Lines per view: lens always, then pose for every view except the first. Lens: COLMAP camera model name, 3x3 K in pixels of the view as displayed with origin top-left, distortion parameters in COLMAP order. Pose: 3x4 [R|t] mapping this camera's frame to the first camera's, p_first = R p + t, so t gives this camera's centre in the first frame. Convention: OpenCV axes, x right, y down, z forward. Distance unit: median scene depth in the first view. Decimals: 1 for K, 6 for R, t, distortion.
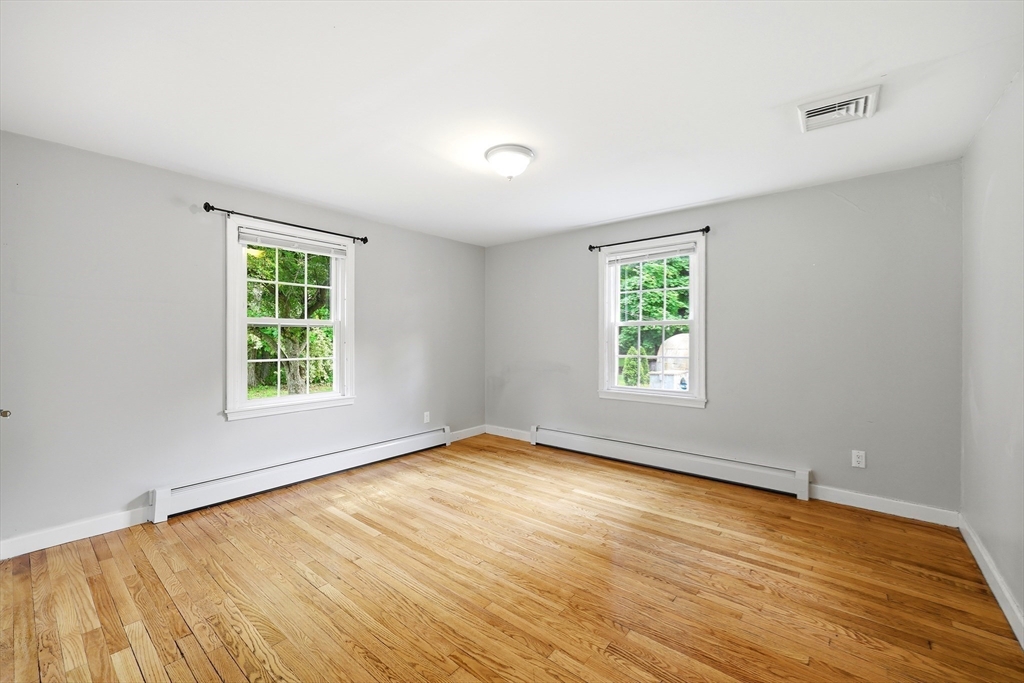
lens RADIAL K [[414.5, 0, 510.0], [0, 414.5, 340.5], [0, 0, 1]] dist [-0.000603, -0.000128]
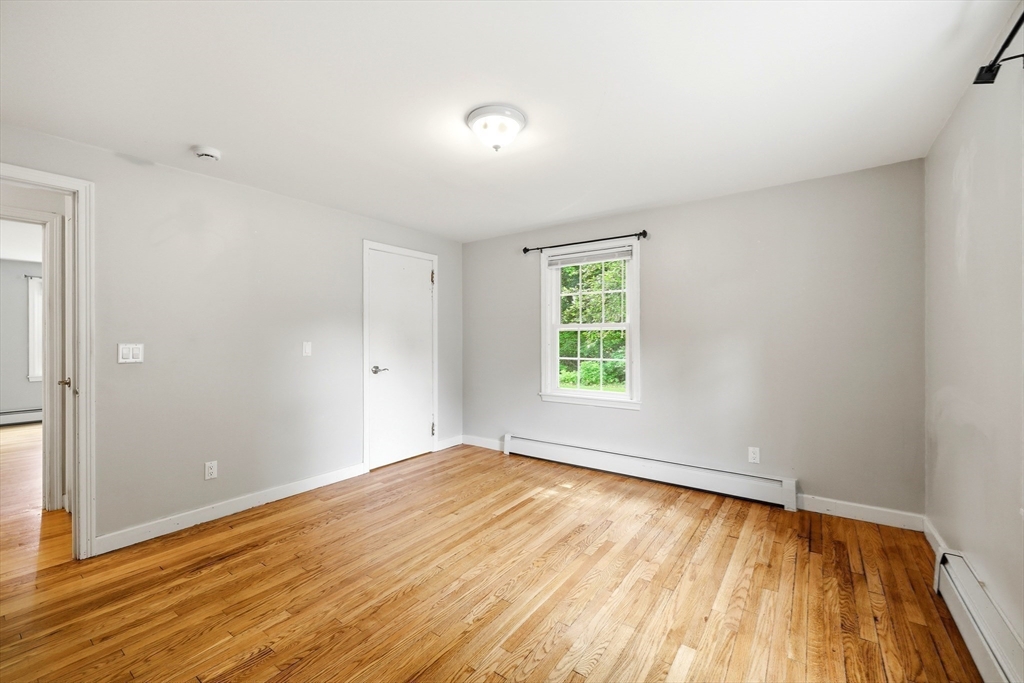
lens RADIAL K [[414.5, 0, 514.0], [0, 414.5, 341.1], [0, 0, 1]] dist [-0.000603, -0.000128]
pose [[0.067105, 0.005555, -0.997730, 0.691974], [-0.003824, 0.999979, 0.005310, -0.011430], [0.997739, 0.003459, 0.067125, 0.822335]]
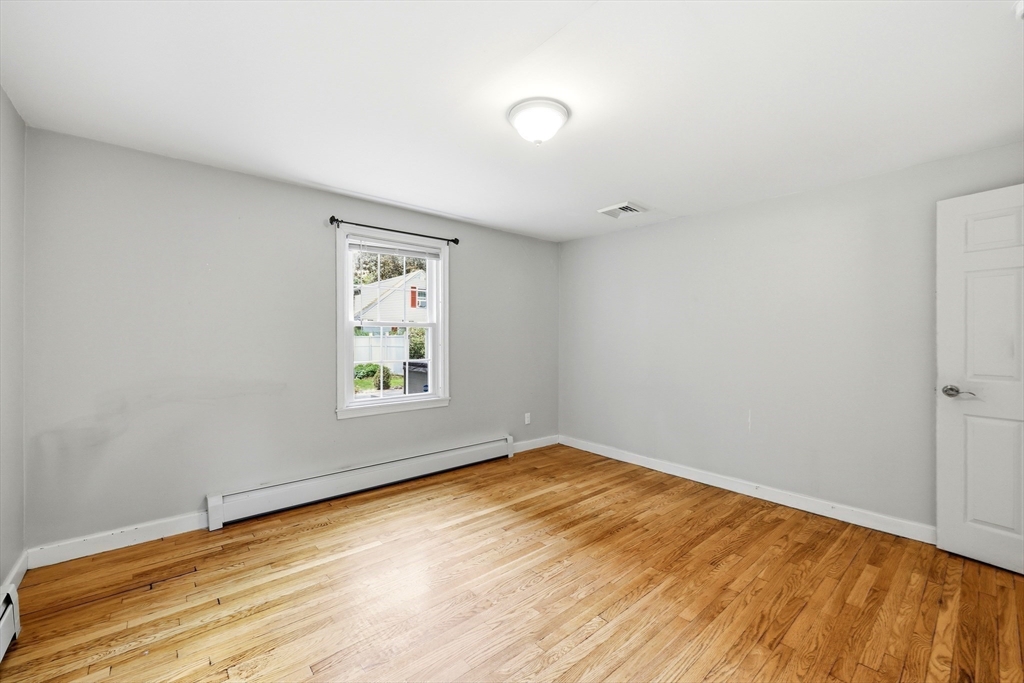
lens RADIAL K [[414.5, 0, 513.9], [0, 414.5, 344.0], [0, 0, 1]] dist [-0.000603, -0.000128]
pose [[0.166280, -0.013326, 0.985988, -0.665682], [0.007316, 0.999898, 0.012281, -0.011649], [-0.986051, 0.005171, 0.166361, 0.766652]]
